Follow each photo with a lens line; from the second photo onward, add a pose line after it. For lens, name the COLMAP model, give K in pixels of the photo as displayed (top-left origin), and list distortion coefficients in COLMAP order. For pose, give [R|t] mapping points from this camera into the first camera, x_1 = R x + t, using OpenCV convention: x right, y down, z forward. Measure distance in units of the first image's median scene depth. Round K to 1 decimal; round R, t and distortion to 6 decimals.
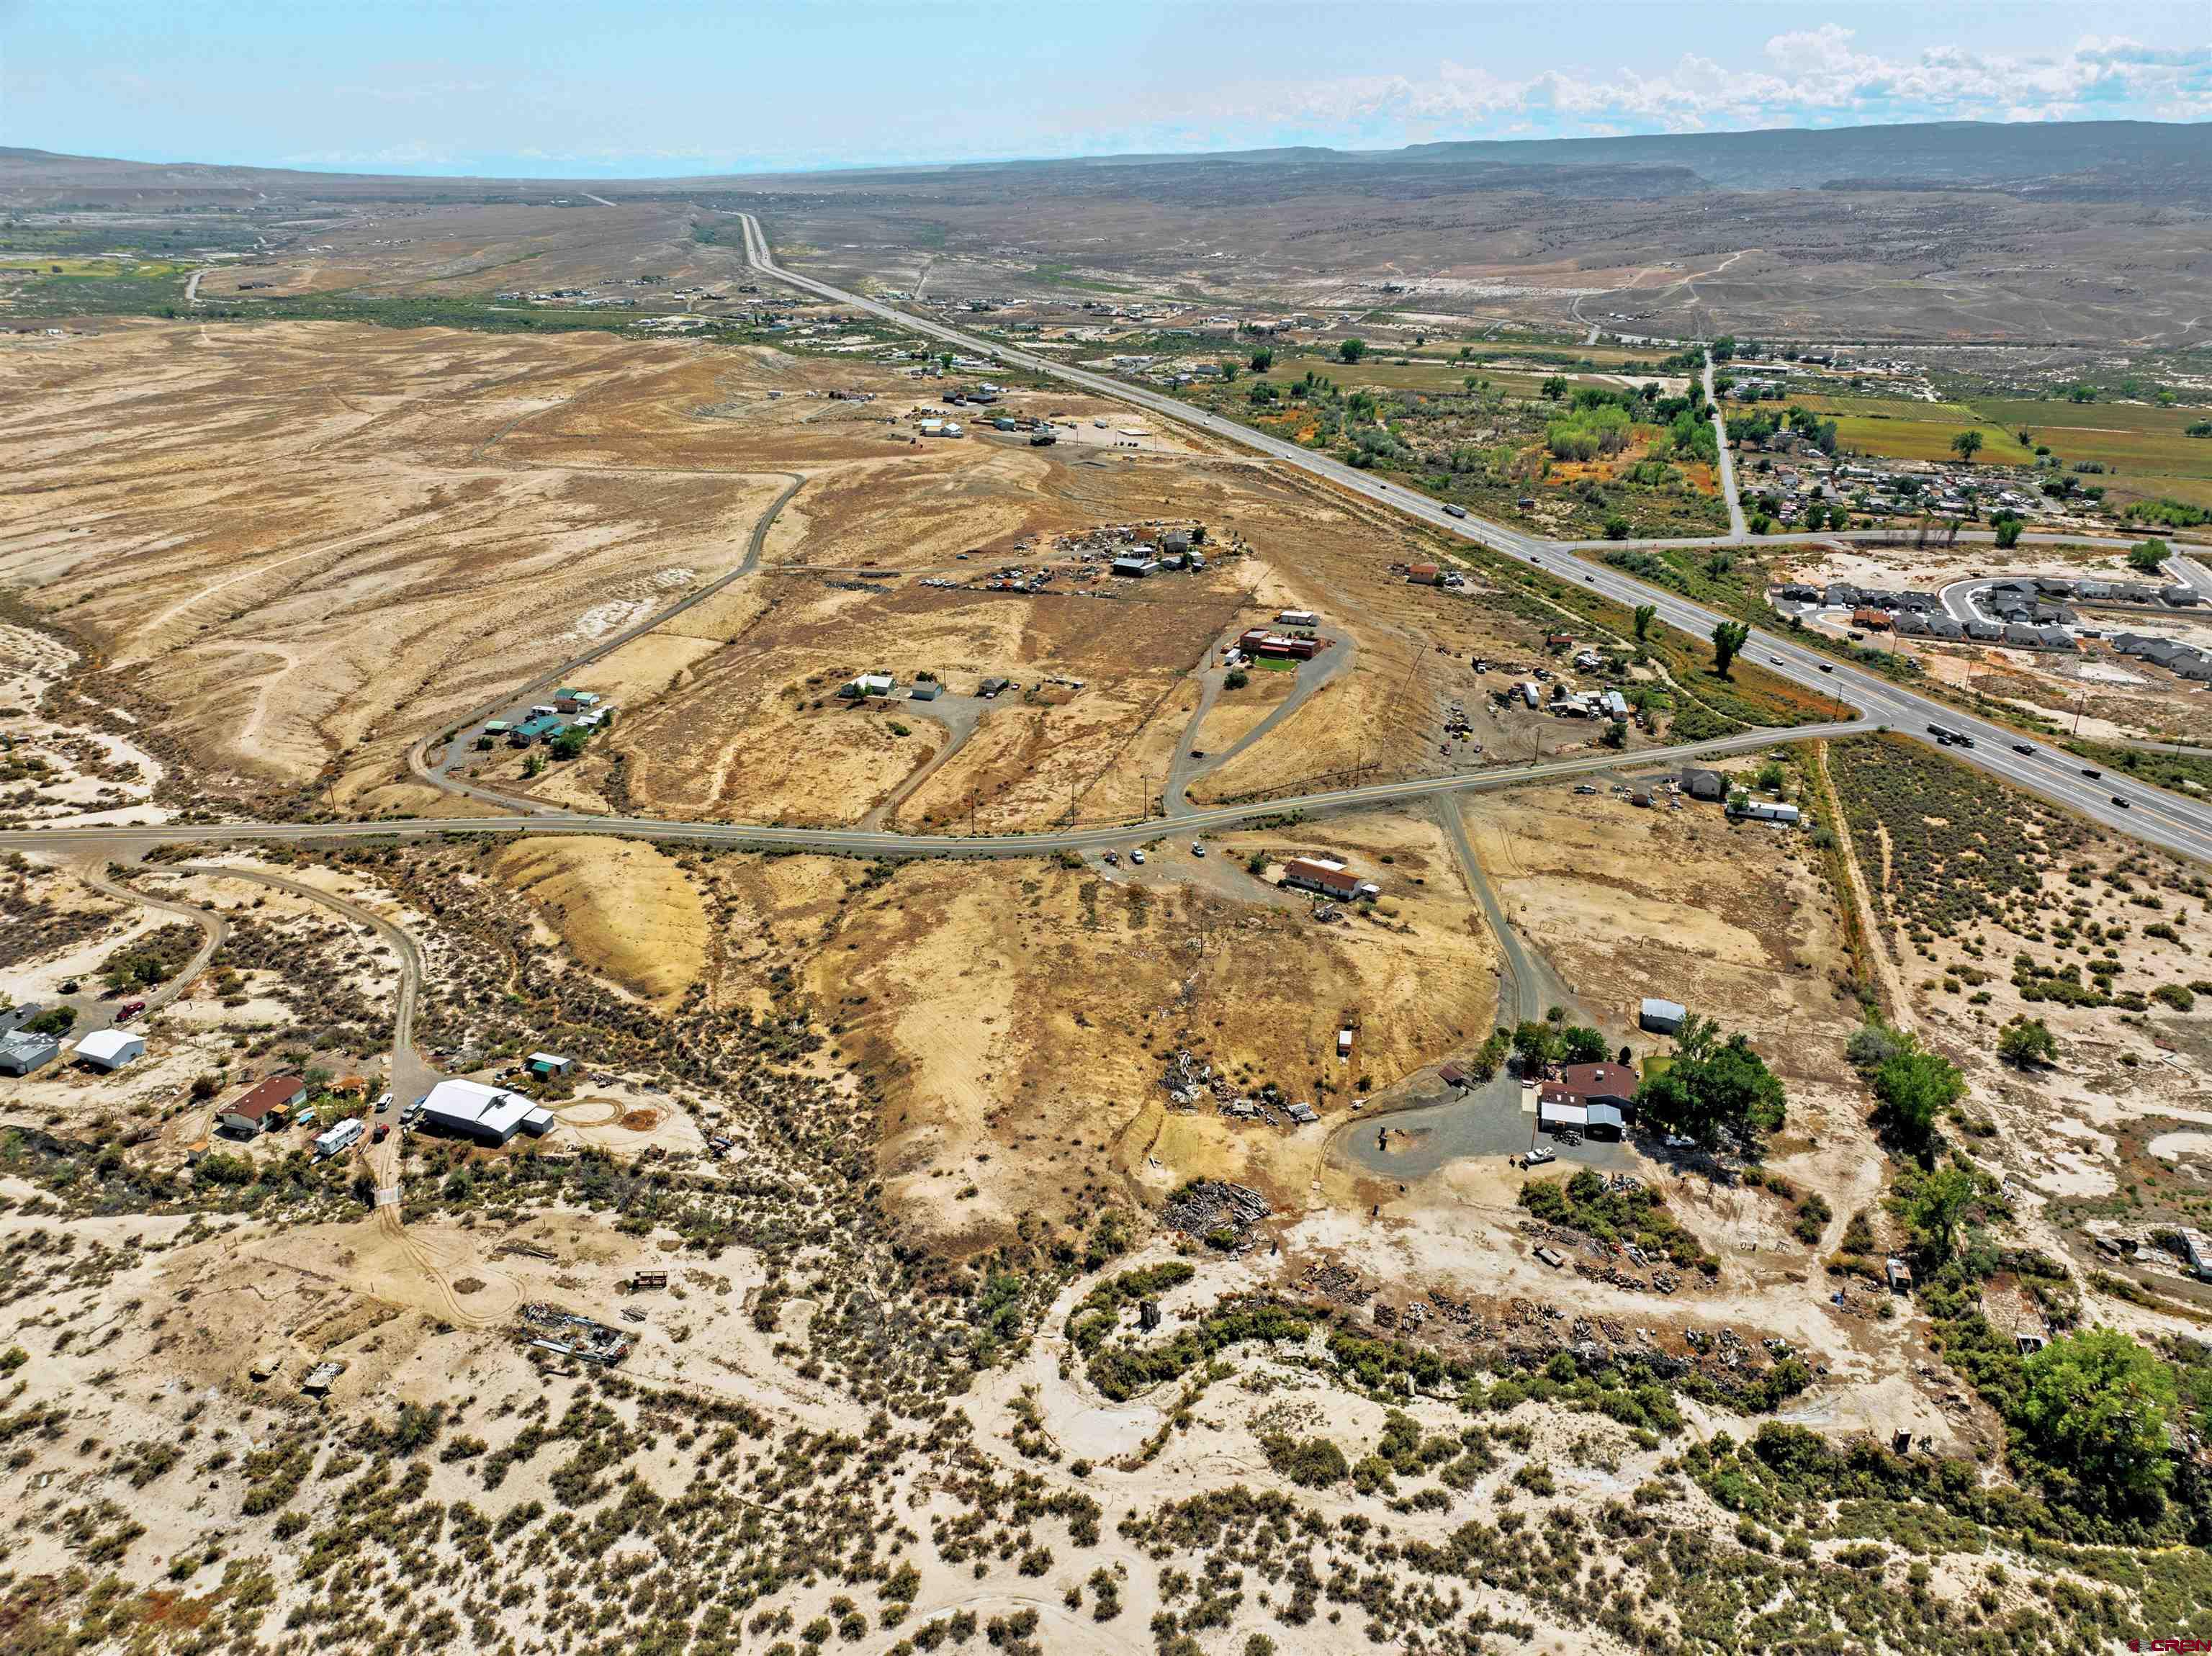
lens RADIAL K [[1598.5, 0, 1106.0], [0, 1598.5, 828.0], [0, 0, 1]] dist [-0.056852, 0.027502]
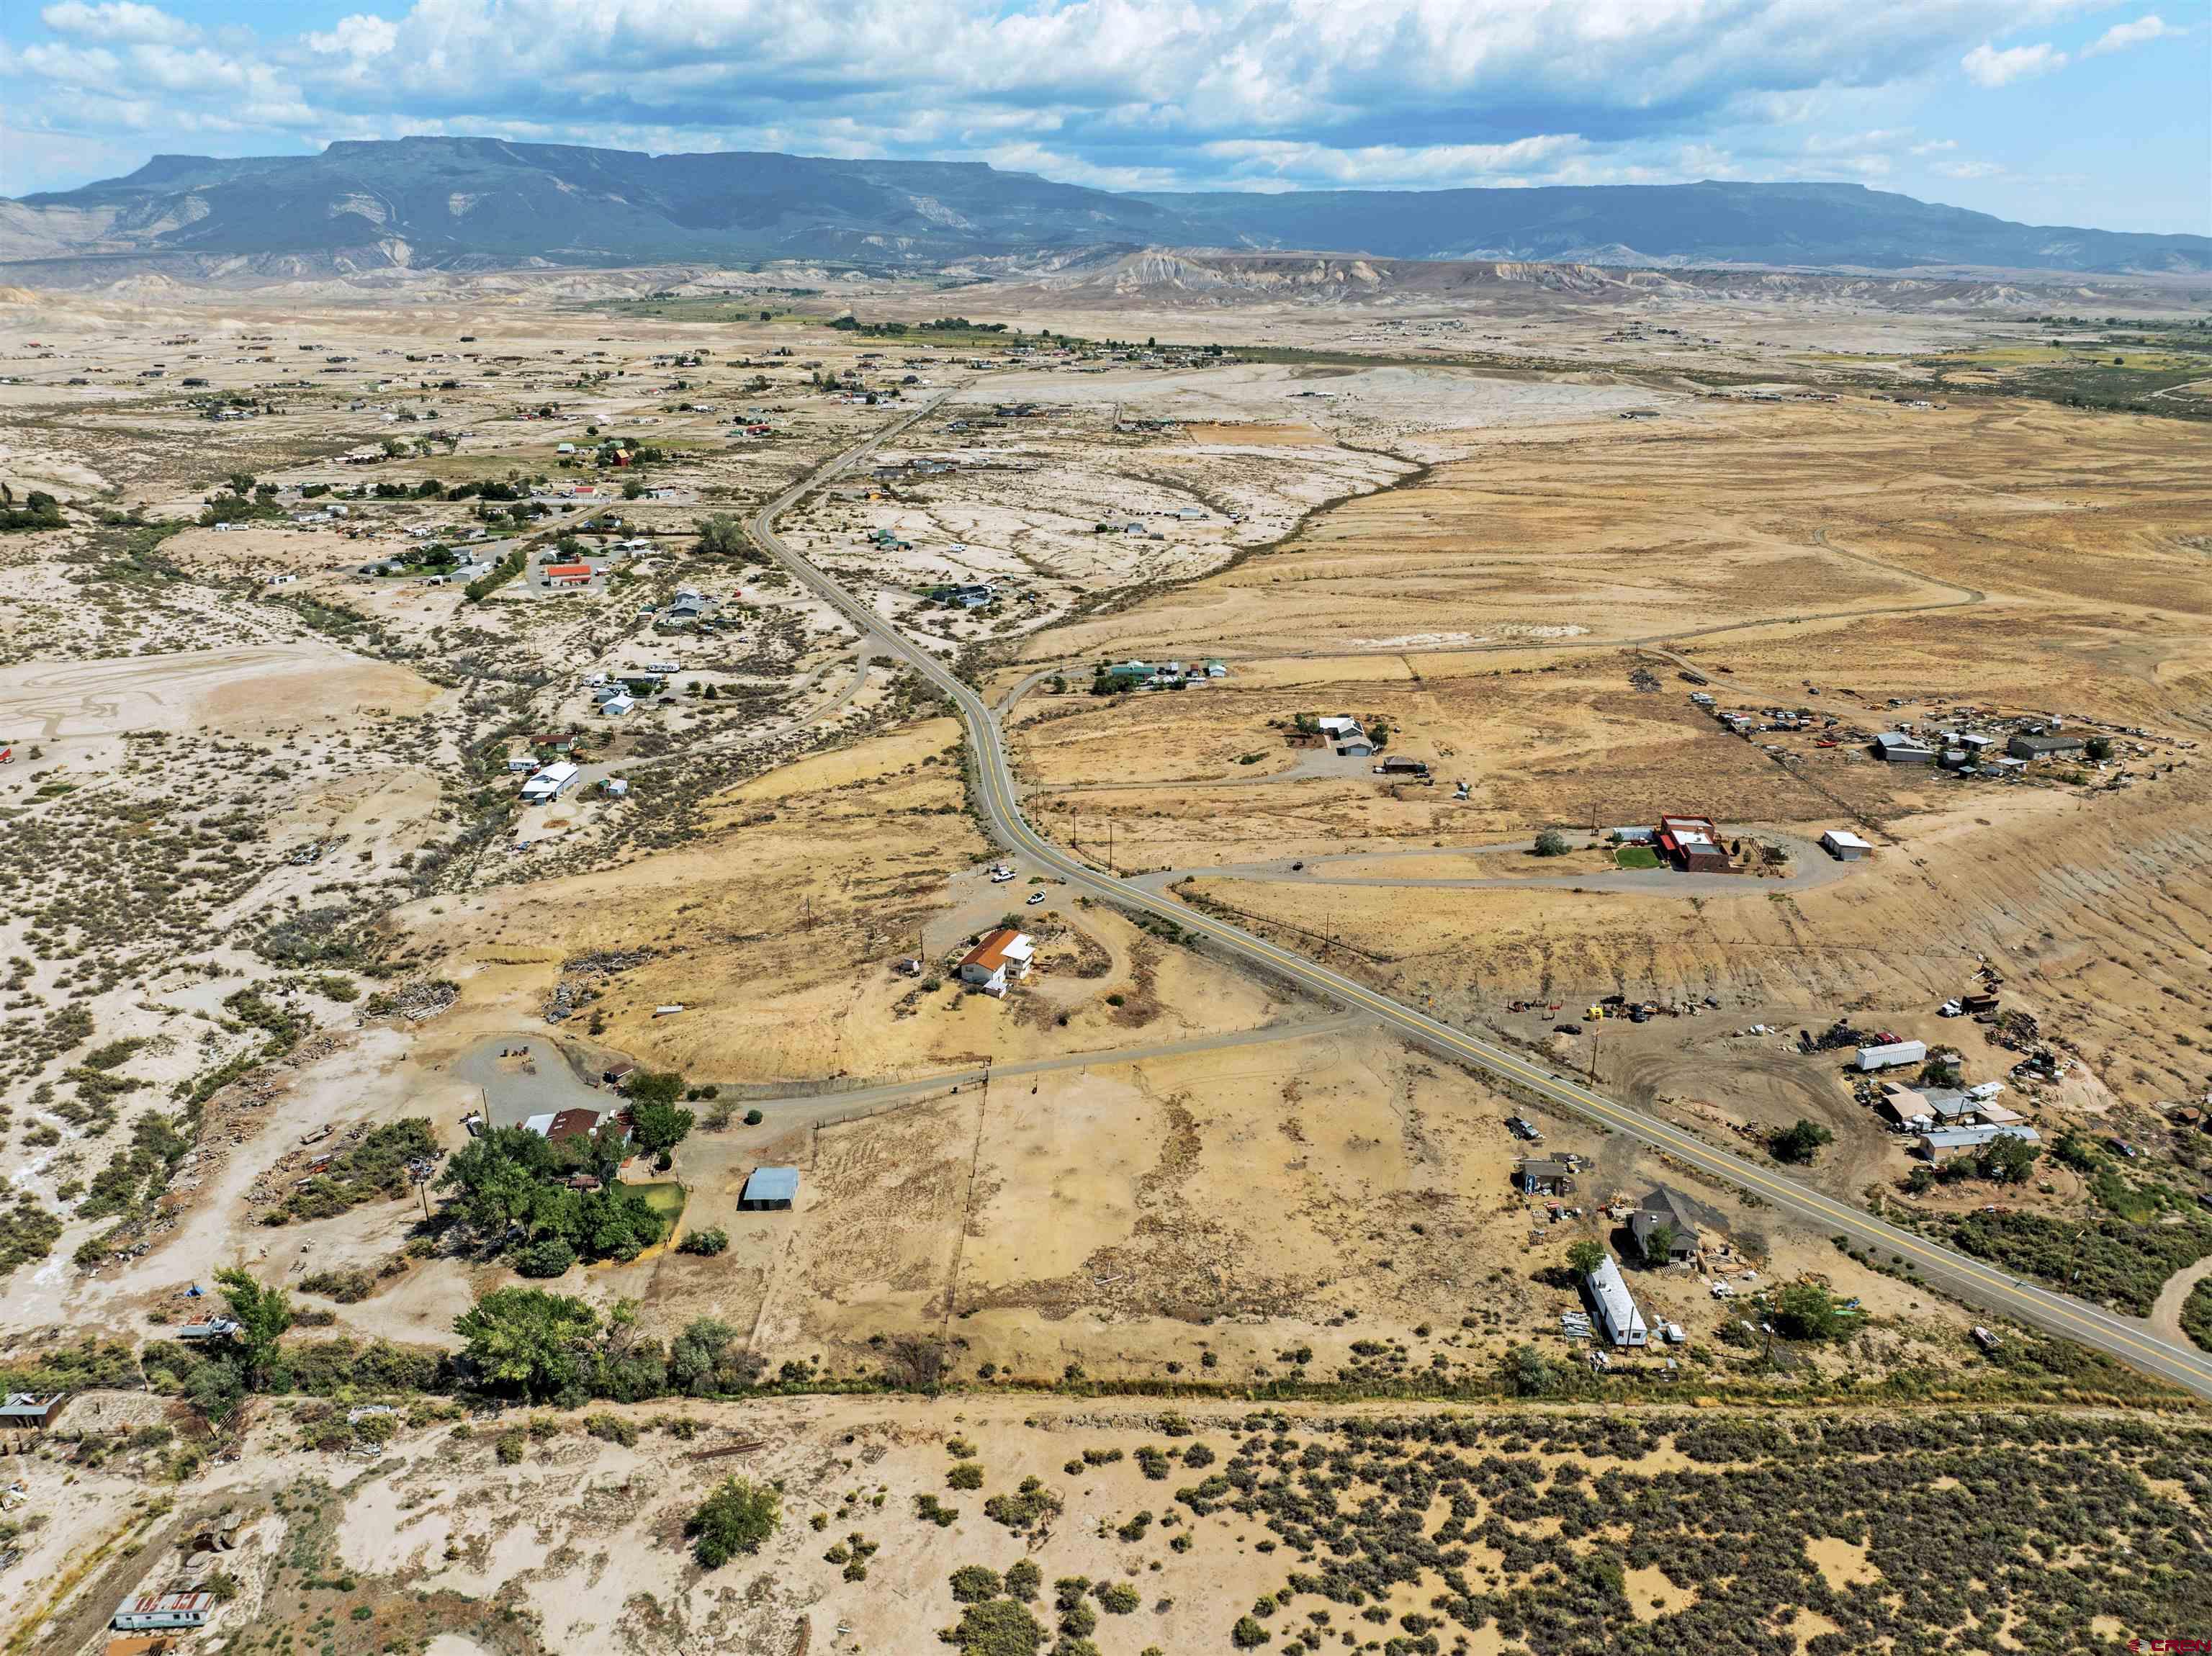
lens RADIAL K [[1537.8, 0, 1106.0], [0, 1537.8, 828.0], [0, 0, 1]] dist [-0.039346, -0.001755]
pose [[0.297727, 0.327425, -0.896745, 1.100910], [-0.365523, 0.906859, 0.209761, -0.288444], [0.881902, 0.265330, 0.389678, 0.850055]]
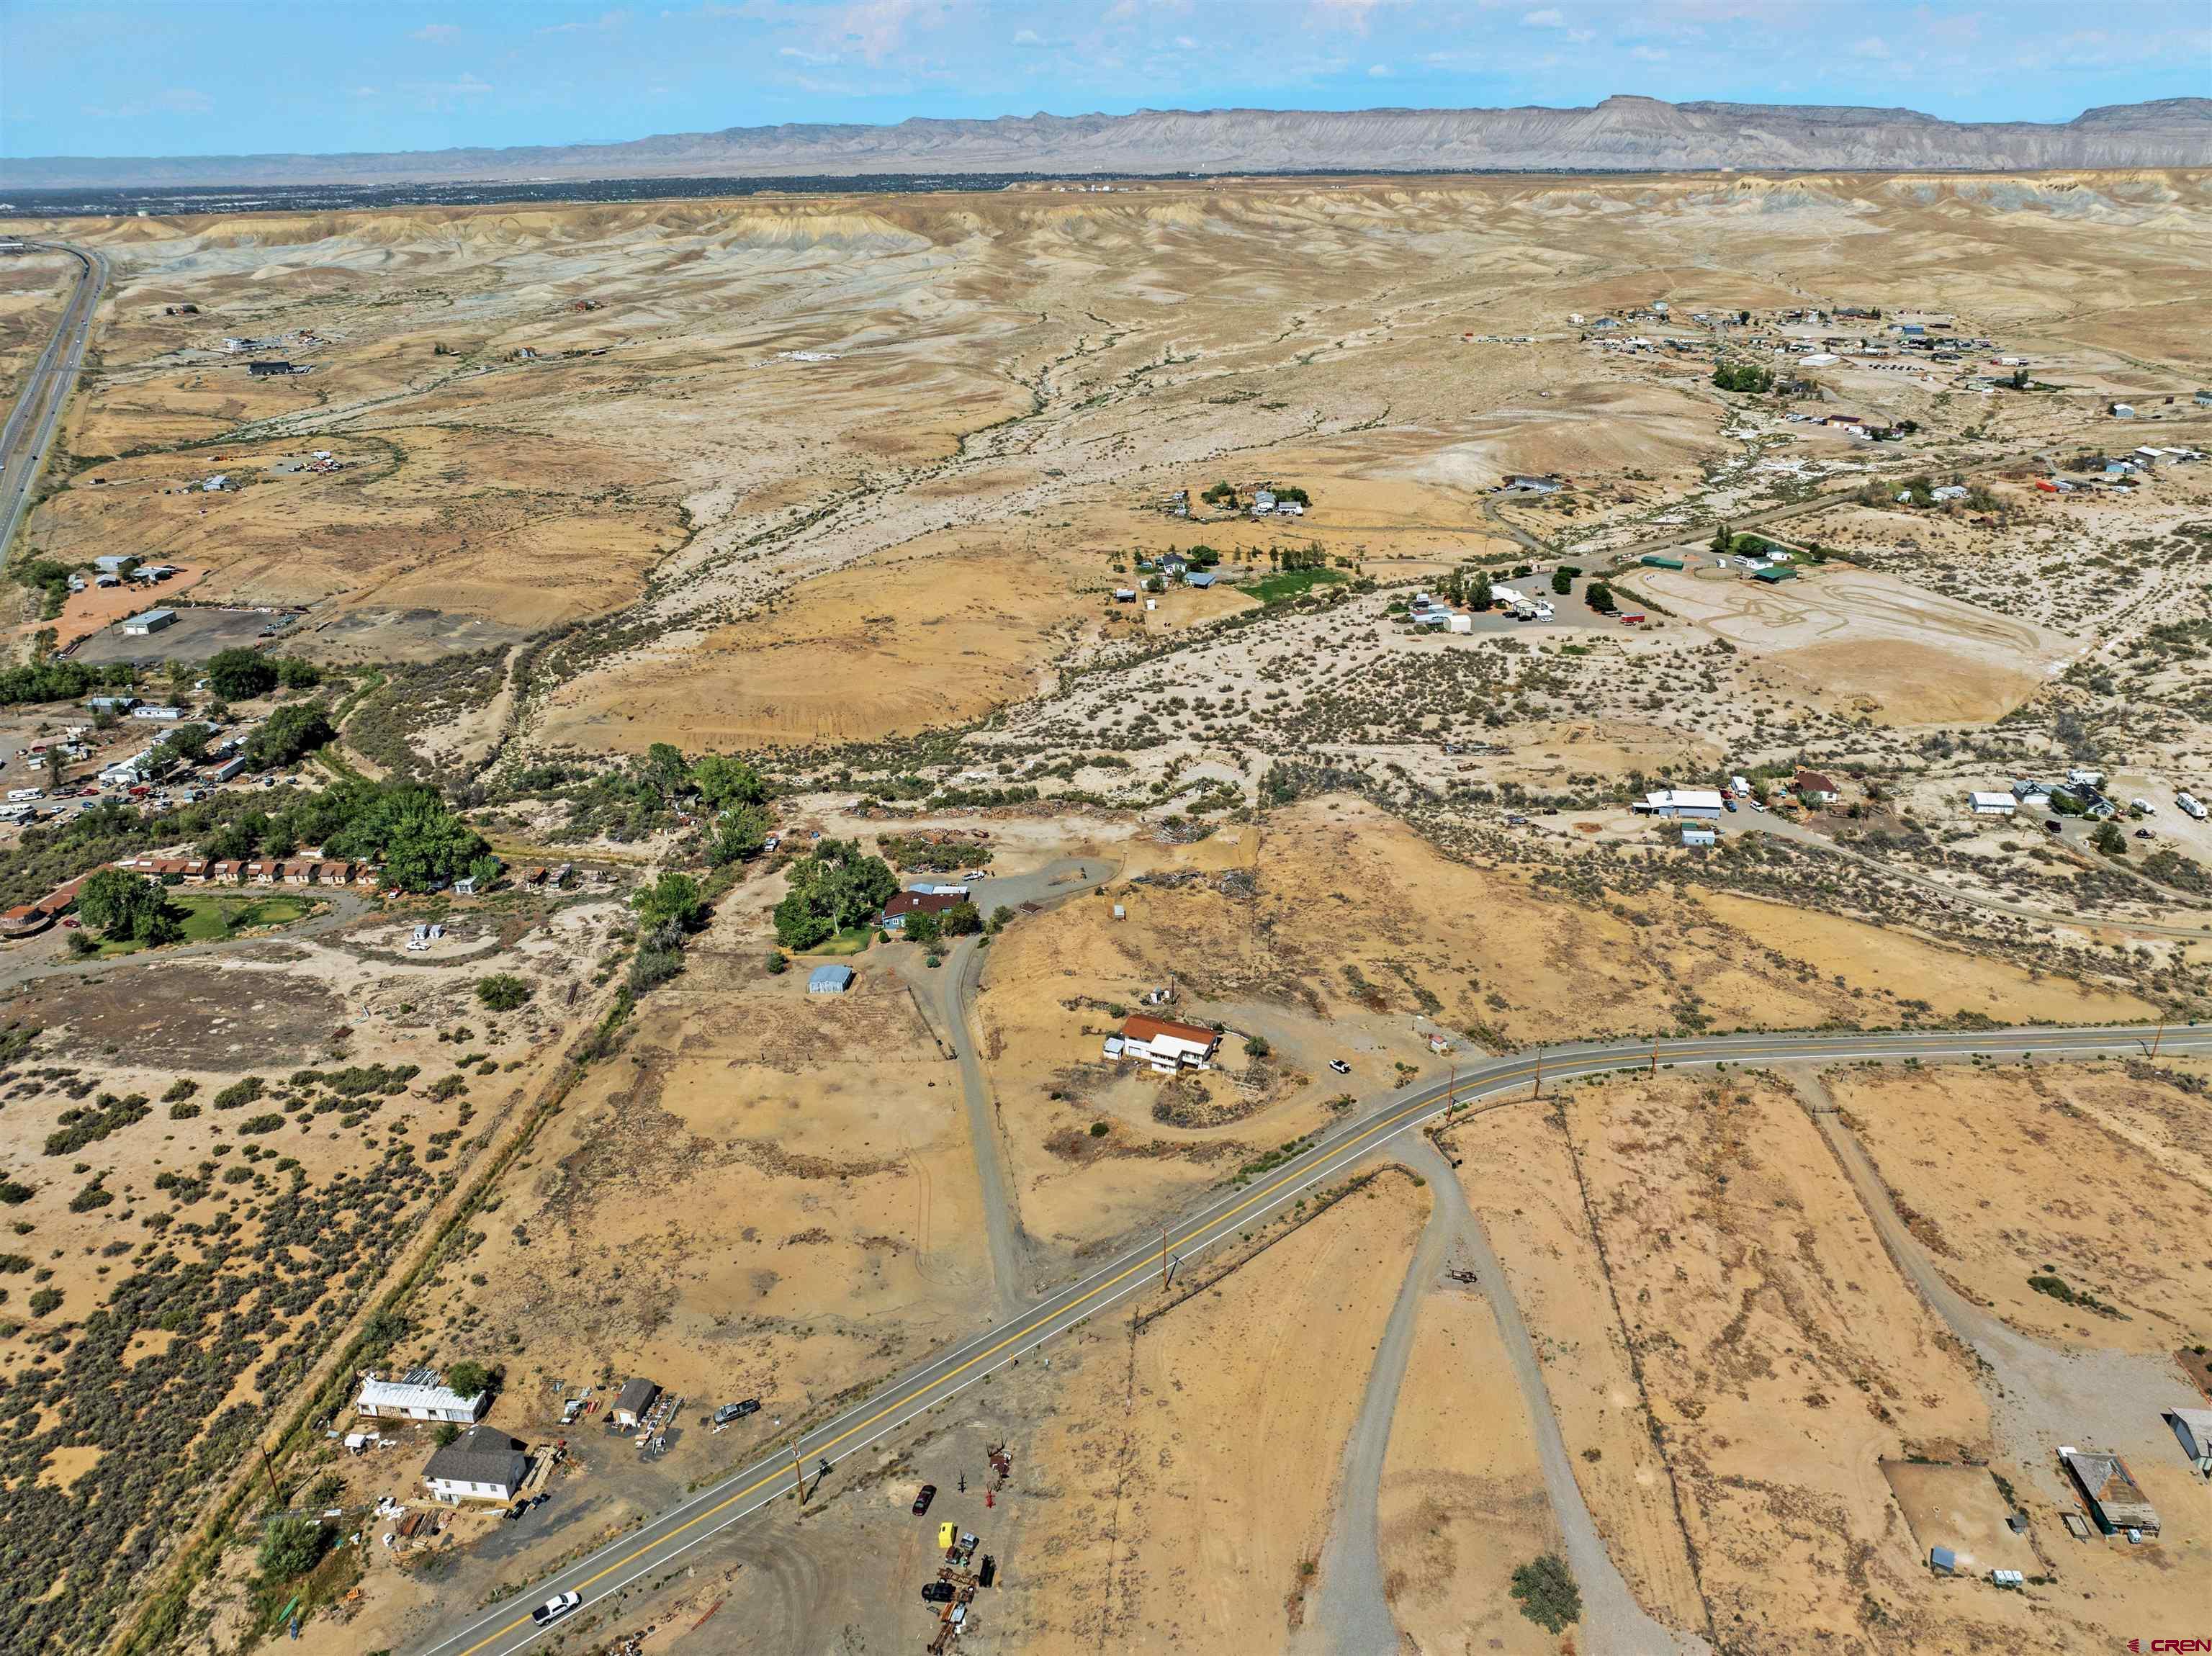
lens RADIAL K [[1598.5, 0, 1106.0], [0, 1598.5, 828.0], [0, 0, 1]] dist [-0.056852, 0.027502]
pose [[-0.979256, 0.091459, -0.180812, 0.375992], [-0.064086, 0.706738, 0.704567, -0.761848], [0.192225, 0.701539, -0.686216, 1.802572]]
